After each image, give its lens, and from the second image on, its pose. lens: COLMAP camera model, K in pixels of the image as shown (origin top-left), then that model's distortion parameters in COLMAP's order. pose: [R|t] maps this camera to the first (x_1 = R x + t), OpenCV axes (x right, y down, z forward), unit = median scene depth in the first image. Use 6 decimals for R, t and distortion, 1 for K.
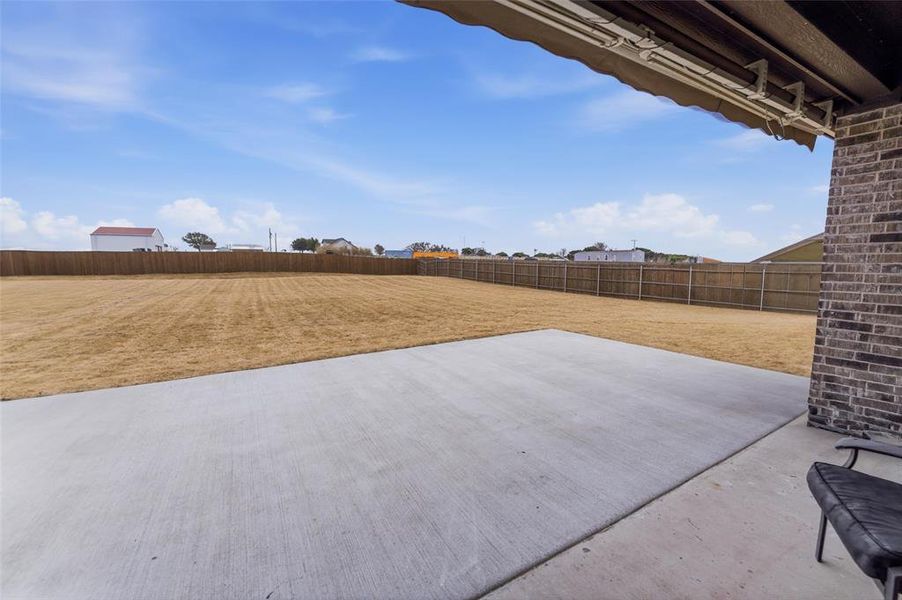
lens RADIAL K [[376.9, 0, 454.3], [0, 376.9, 293.1], [0, 0, 1]] dist [0.001763, 0.000316]
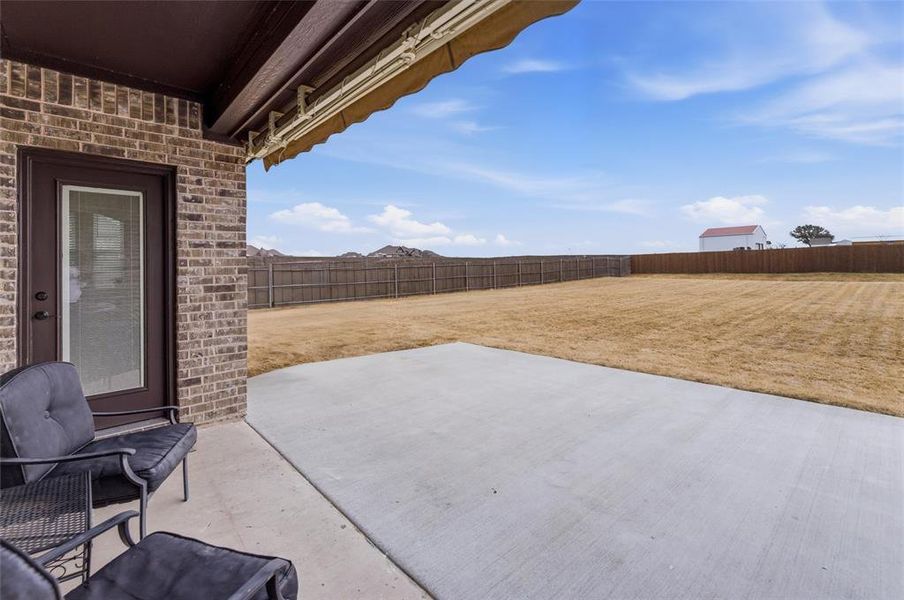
lens RADIAL K [[406.3, 0, 451.5], [0, 406.3, 264.5], [0, 0, 1]] dist [0.003719, 0.000296]
pose [[0.195298, -0.003840, -0.980736, 0.144627], [-0.064294, 0.997791, -0.016709, -0.010809], [0.978634, 0.066319, 0.194620, 0.090585]]
